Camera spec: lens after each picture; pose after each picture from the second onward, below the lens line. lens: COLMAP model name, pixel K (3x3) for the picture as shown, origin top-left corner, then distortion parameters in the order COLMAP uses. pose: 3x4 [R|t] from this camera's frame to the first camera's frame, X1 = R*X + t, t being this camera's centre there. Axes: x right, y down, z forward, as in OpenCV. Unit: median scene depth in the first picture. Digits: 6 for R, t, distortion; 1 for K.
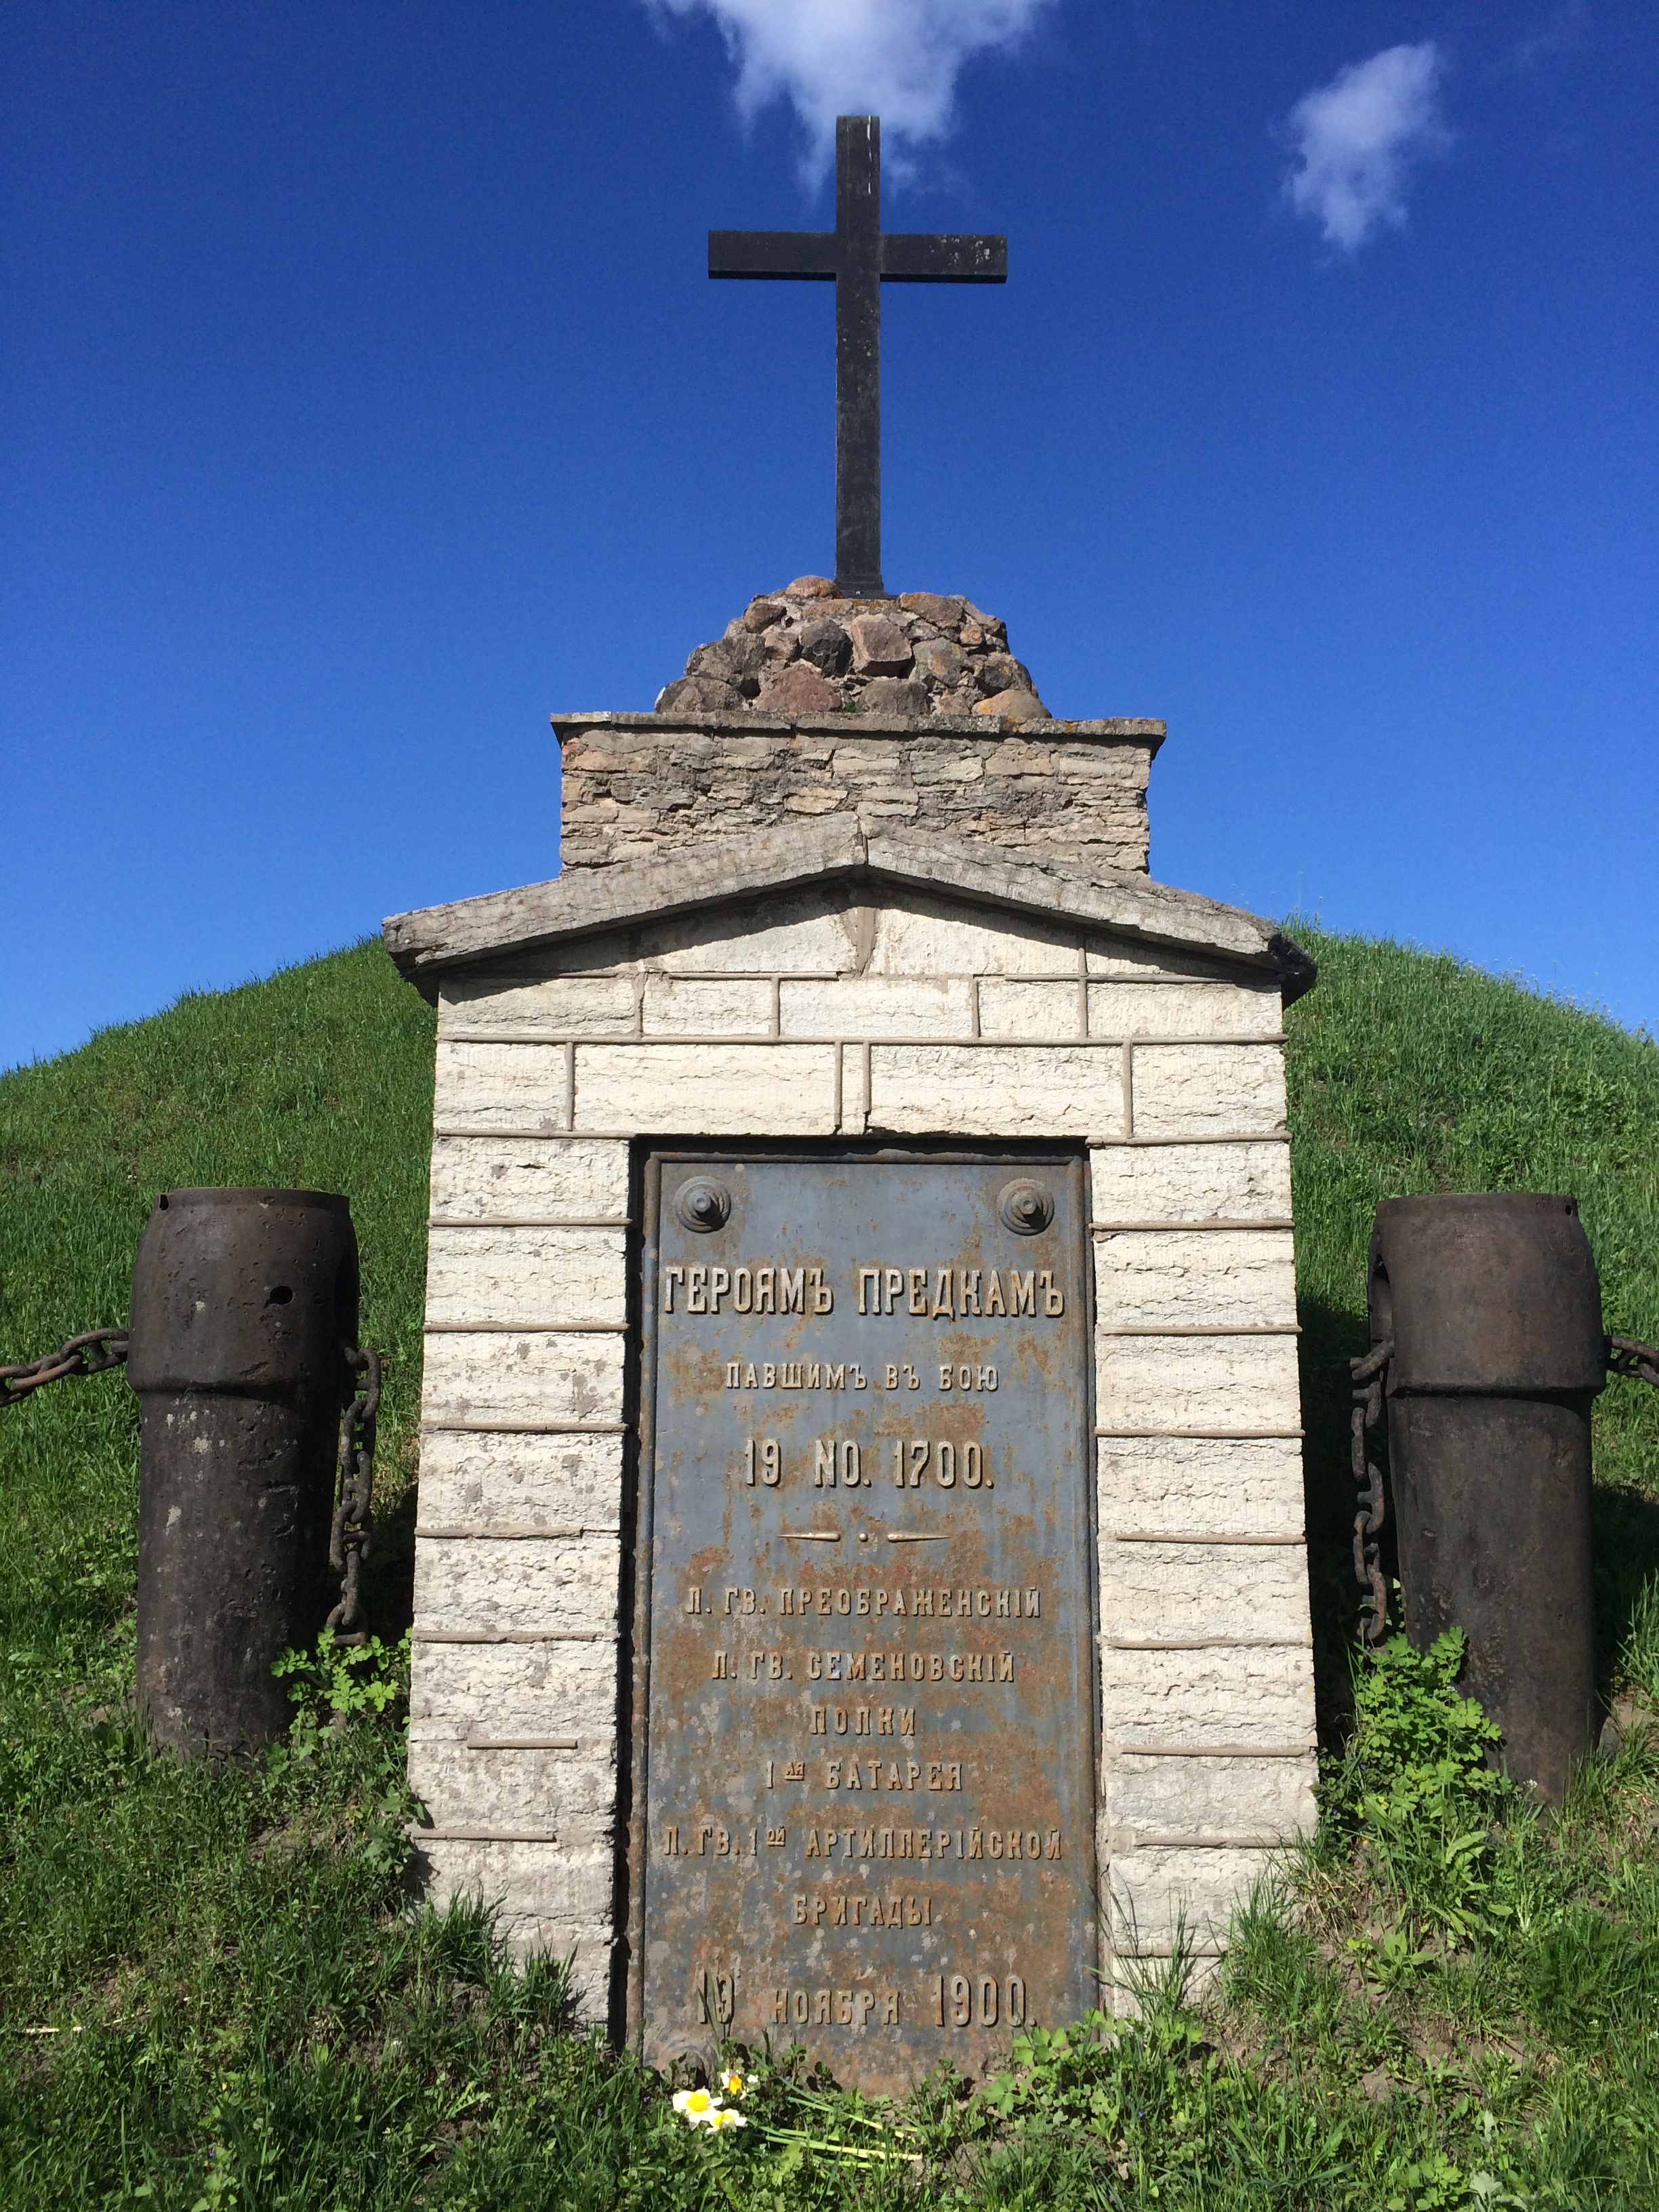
lens RADIAL K [[1931.2, 0, 830.0], [0, 1931.2, 1110.2], [0, 0, 1]] dist [0.049872, -0.014852]
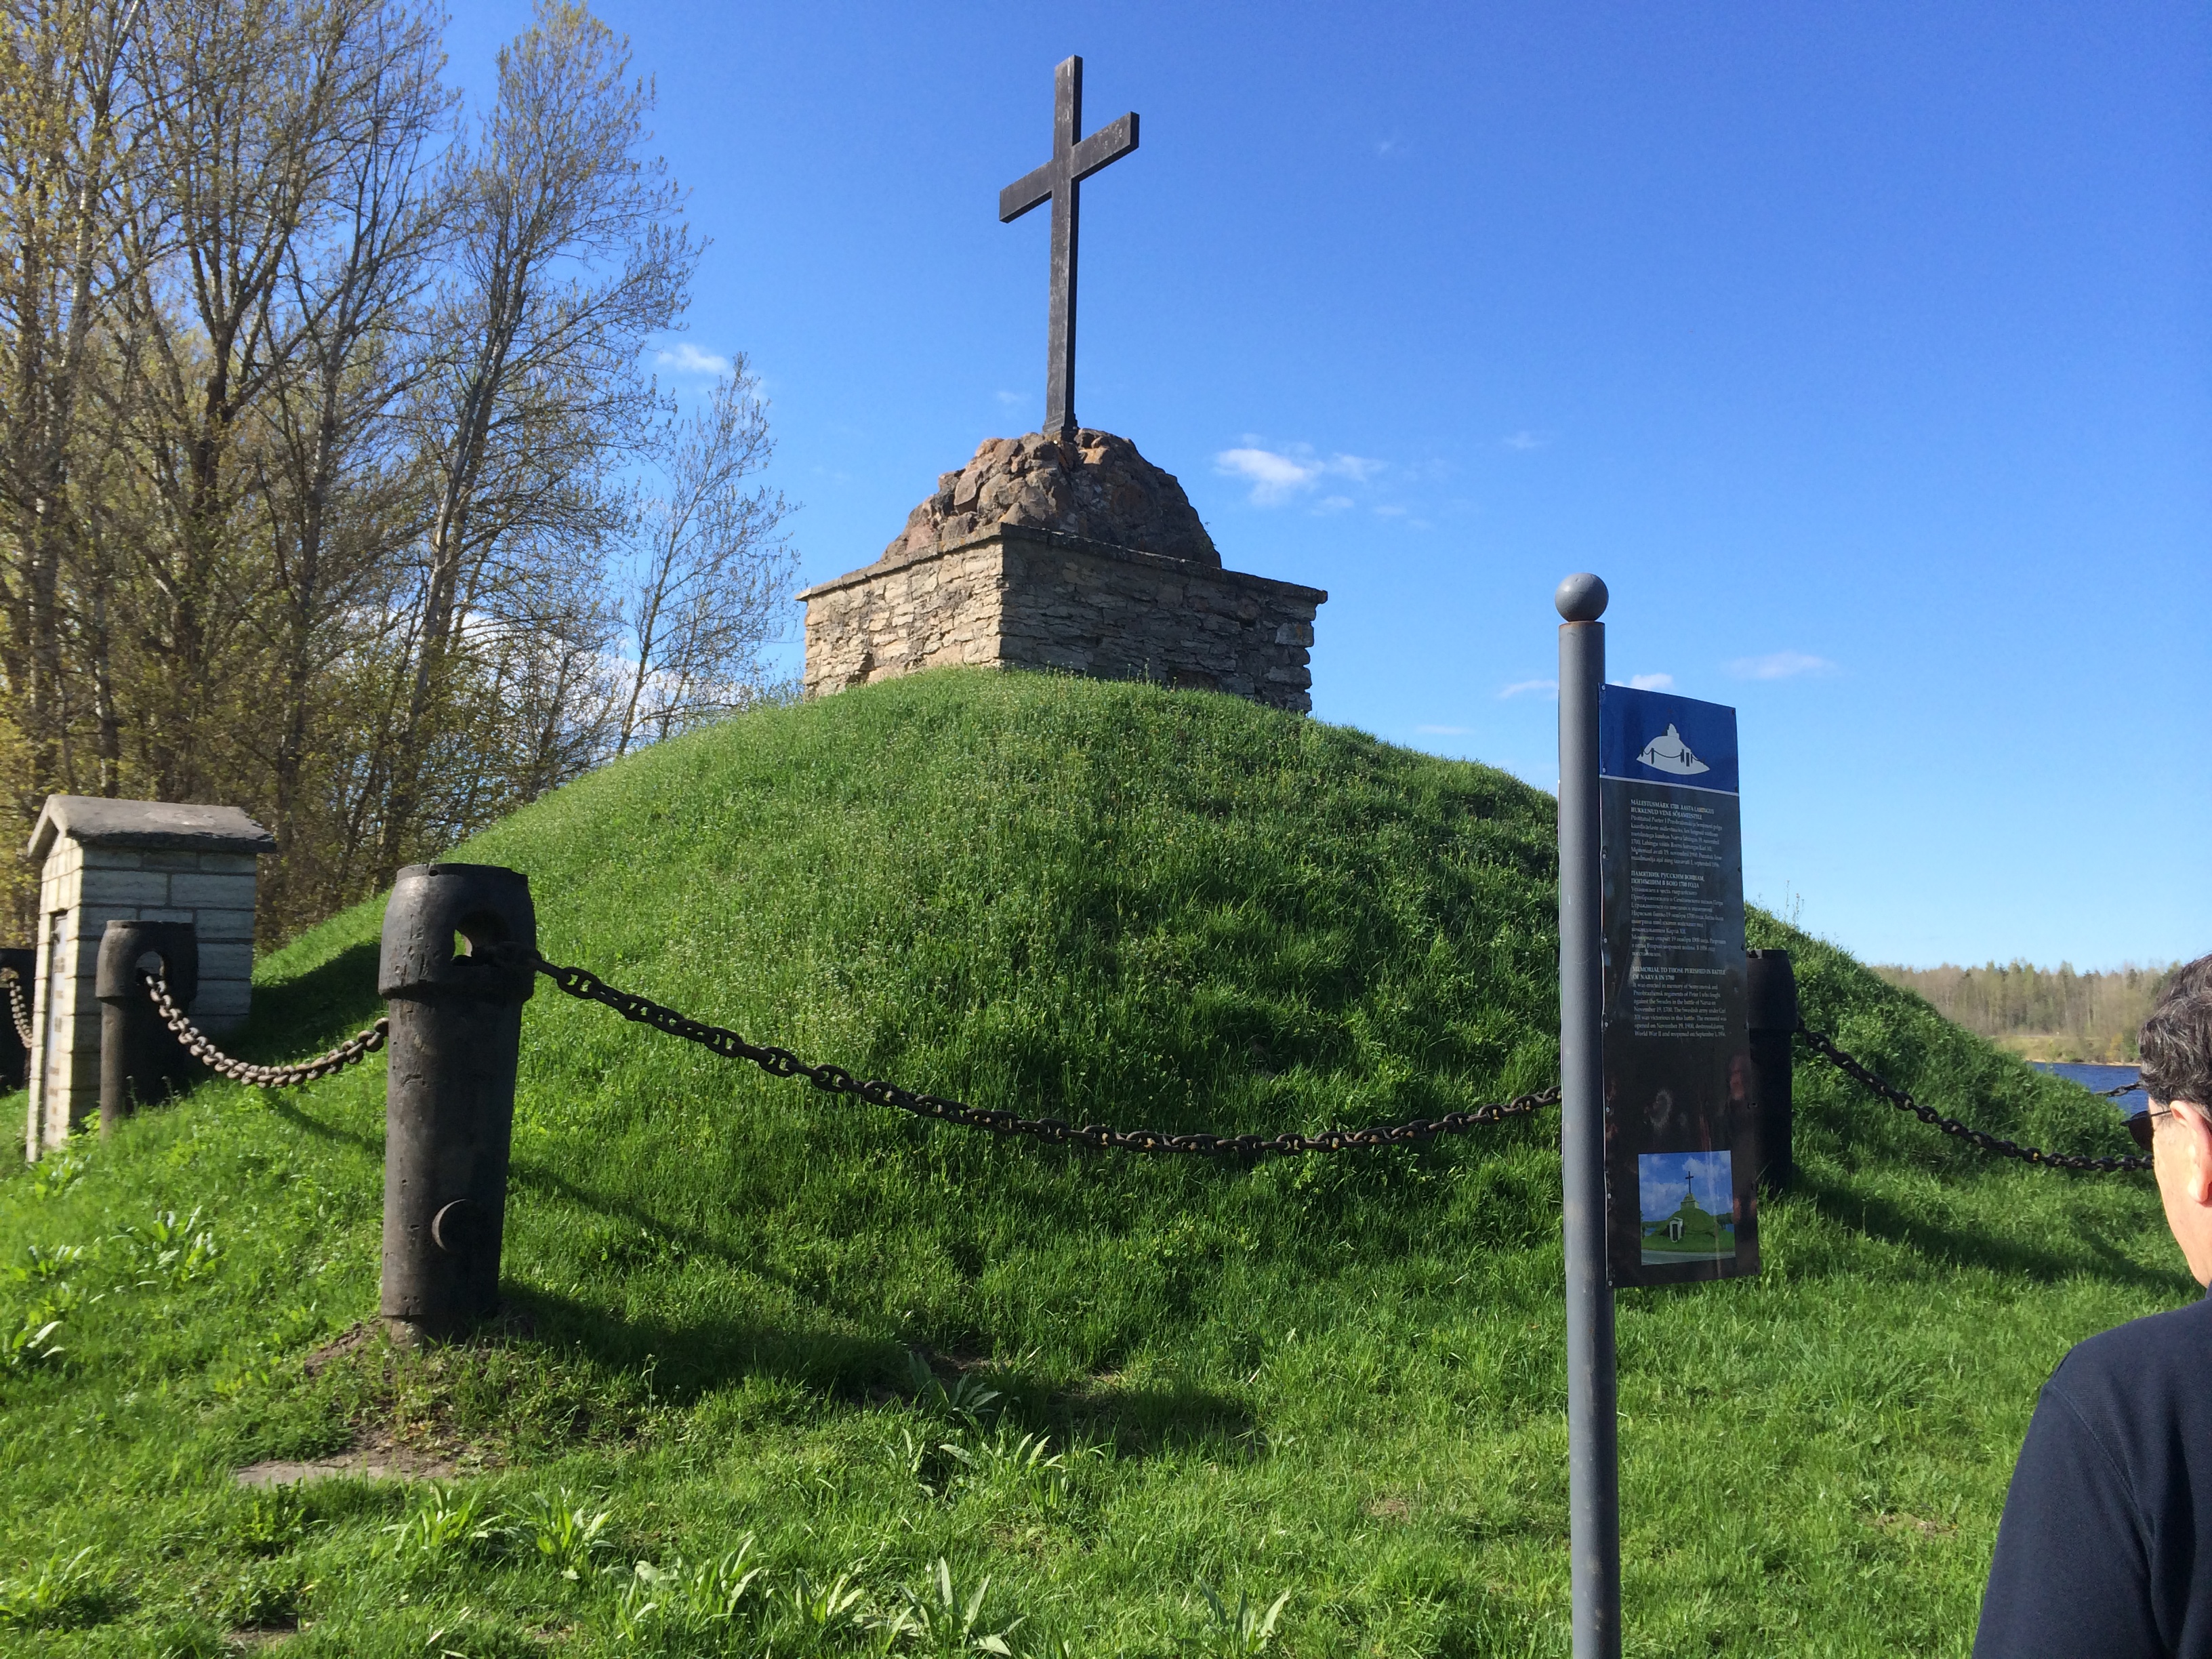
lens RADIAL K [[1931.2, 0, 1098.6], [0, 1931.2, 830.2], [0, 0, 1]] dist [0.049872, -0.014852]
pose [[0.572900, -0.069859, -0.816643, 1.310504], [0.104932, 0.994413, -0.011453, 0.037203], [0.812881, -0.079131, 0.577029, 0.253801]]
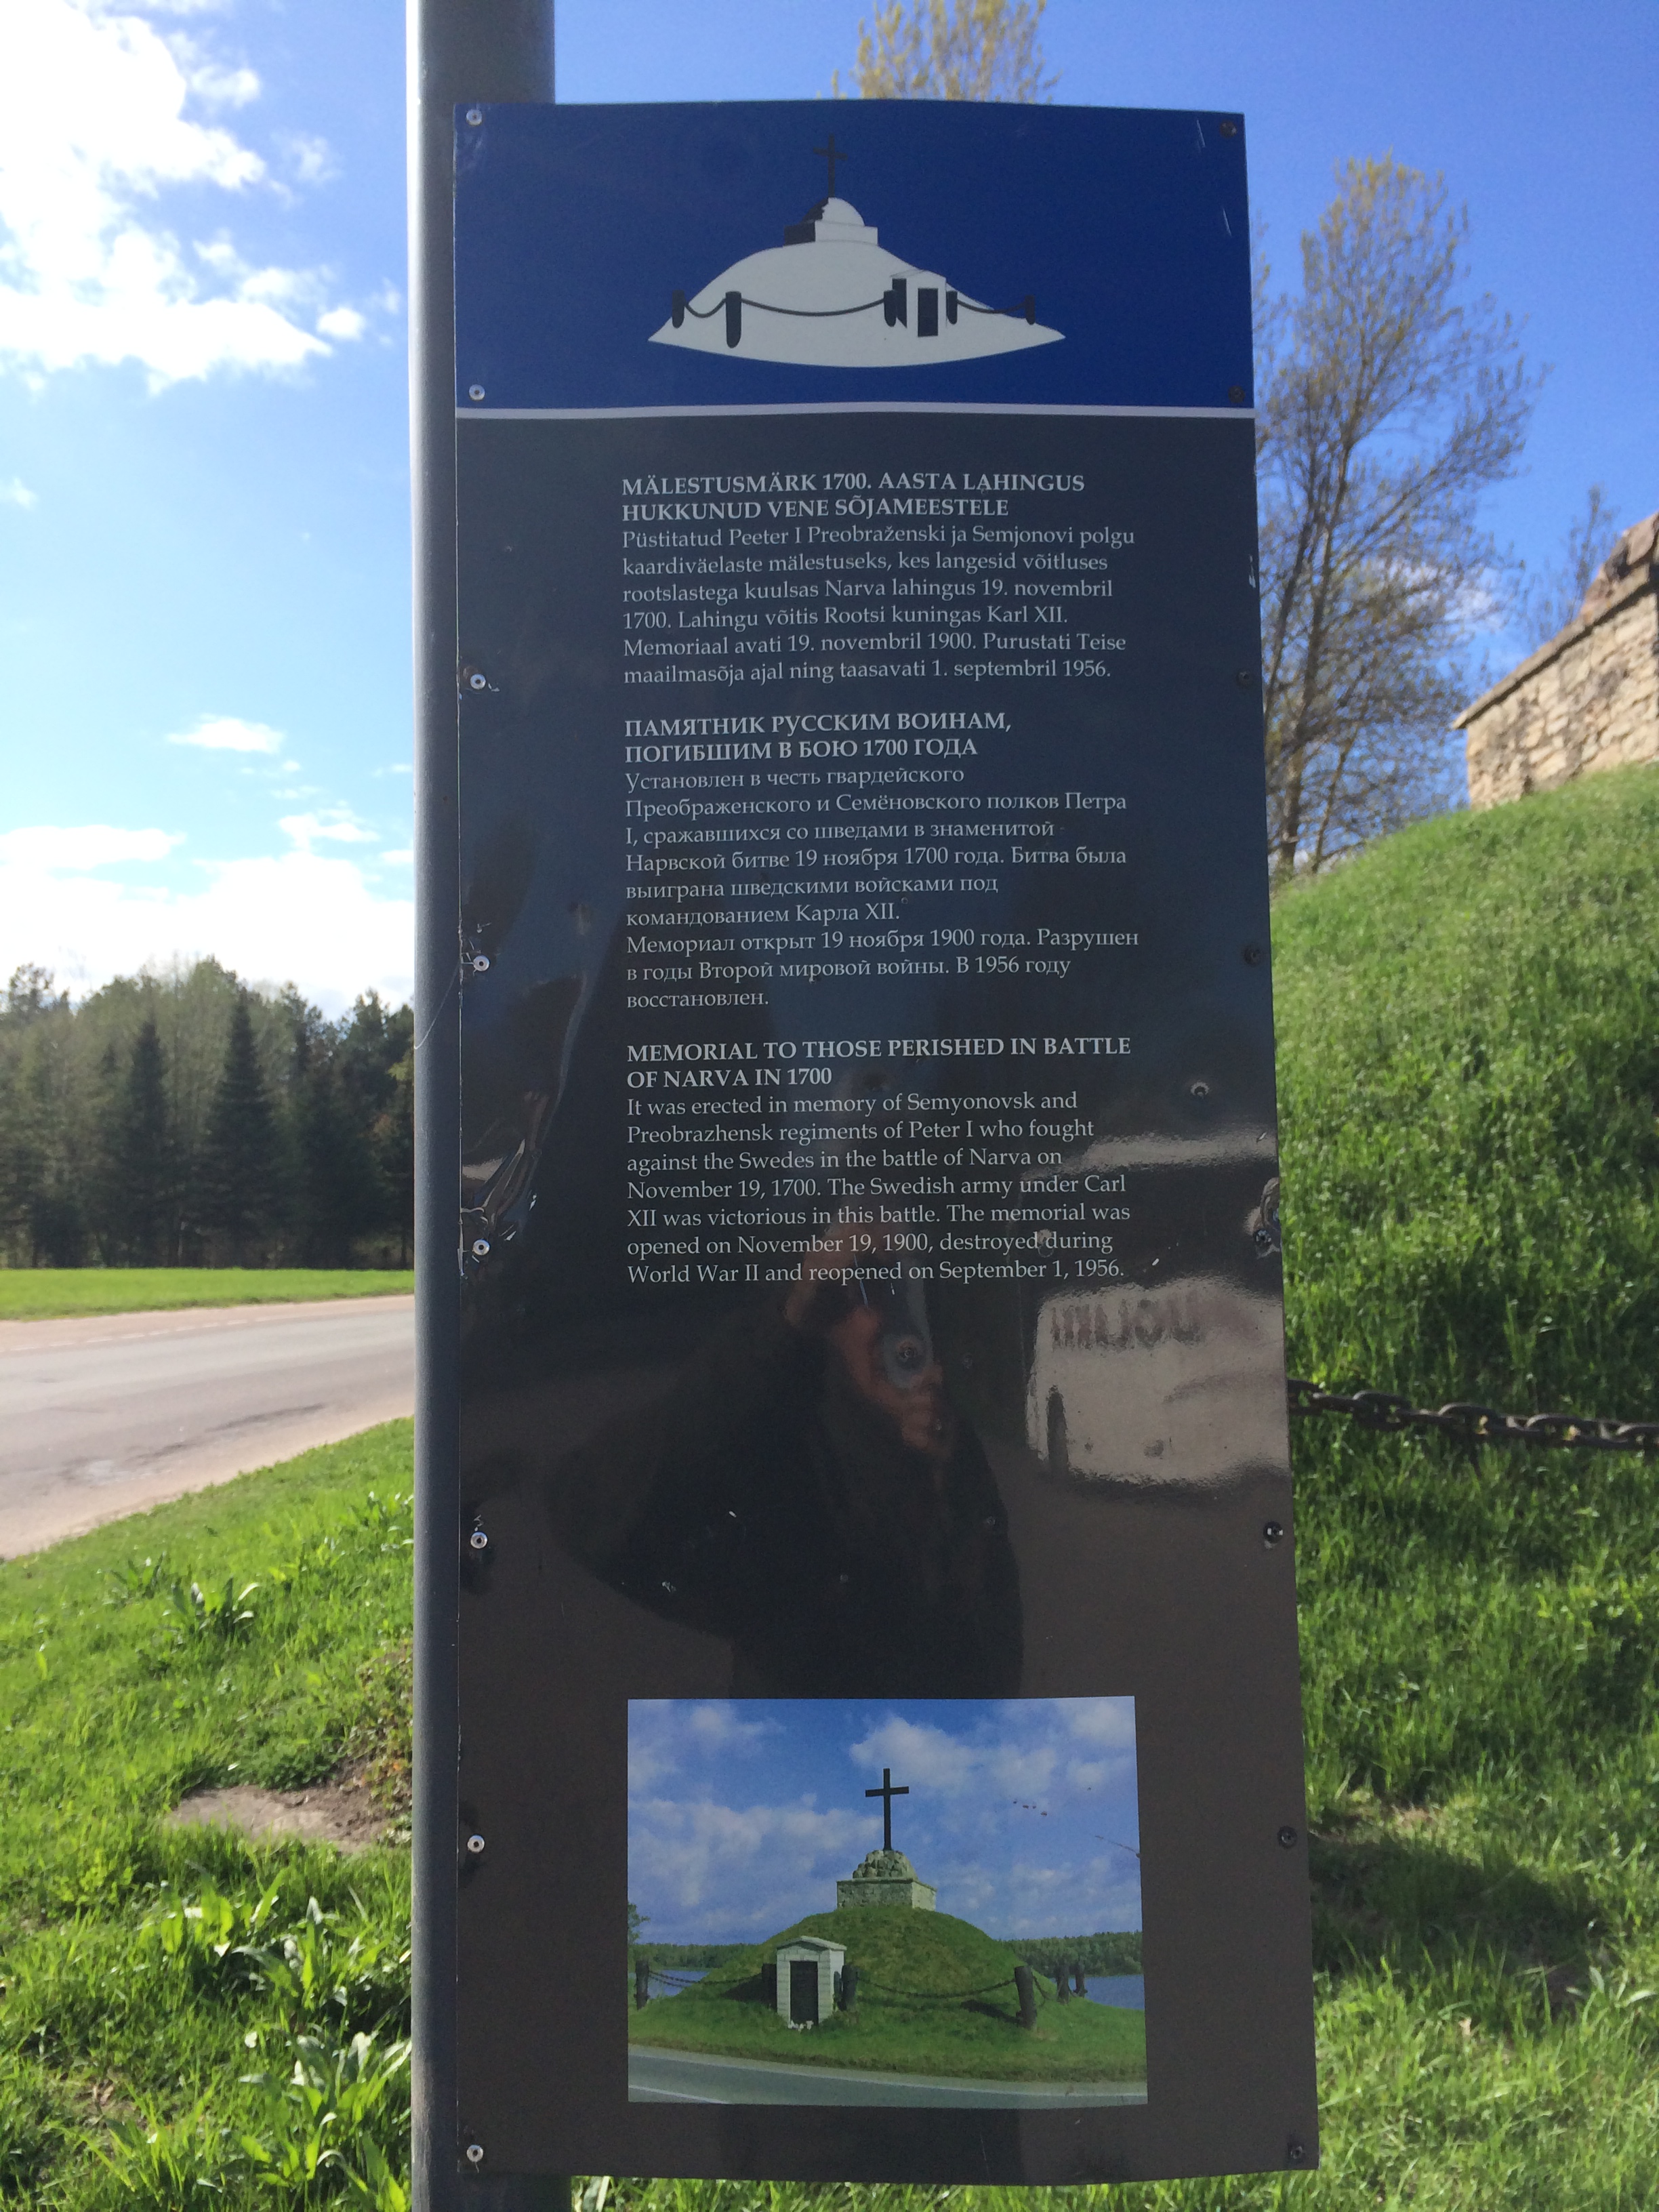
lens RADIAL K [[1931.2, 0, 812.2], [0, 1931.2, 1100.1], [0, 0, 1]] dist [0.049872, -0.014852]
pose [[-0.029355, -0.070514, -0.997079, 1.176763], [0.155082, 0.985109, -0.074234, 0.080359], [0.987465, -0.156809, -0.017982, 0.547913]]
